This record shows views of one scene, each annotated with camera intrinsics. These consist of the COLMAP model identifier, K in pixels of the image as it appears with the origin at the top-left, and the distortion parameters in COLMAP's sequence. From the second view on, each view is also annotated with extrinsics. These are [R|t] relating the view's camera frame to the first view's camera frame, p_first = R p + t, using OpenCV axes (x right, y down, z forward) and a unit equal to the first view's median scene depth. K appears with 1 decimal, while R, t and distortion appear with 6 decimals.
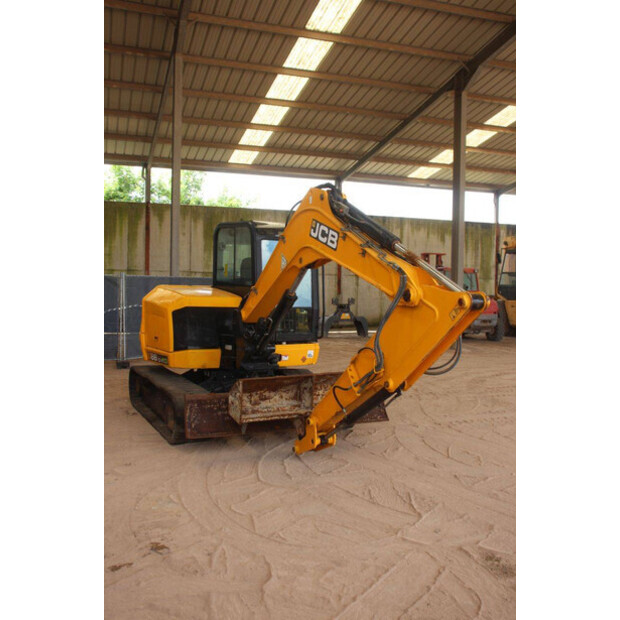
lens RADIAL K [[638.5, 0, 310.0], [0, 638.5, 310.0], [0, 0, 1]] dist [-0.092334, 0.123488]
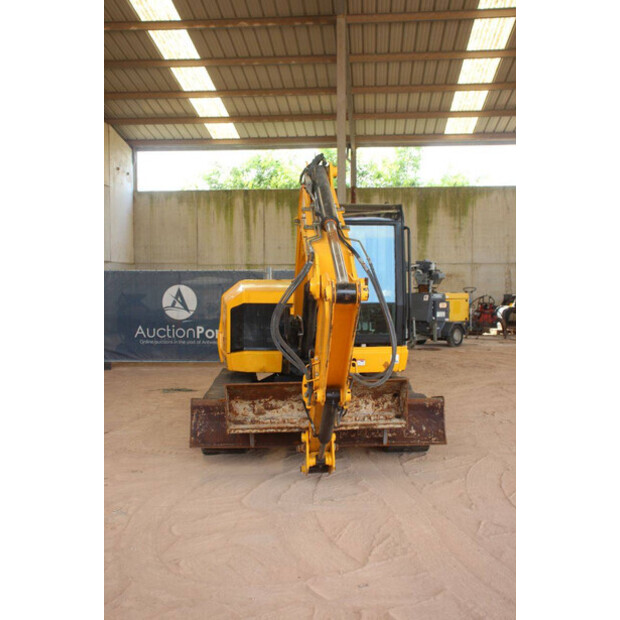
lens RADIAL K [[727.6, 0, 307.1], [0, 727.6, 322.2], [0, 0, 1]] dist [-0.014525, 0.048654]
pose [[0.915106, 0.000581, -0.403213, 0.152416], [0.007263, 0.999813, 0.017923, 0.001831], [0.403148, -0.019330, 0.914931, 0.046104]]
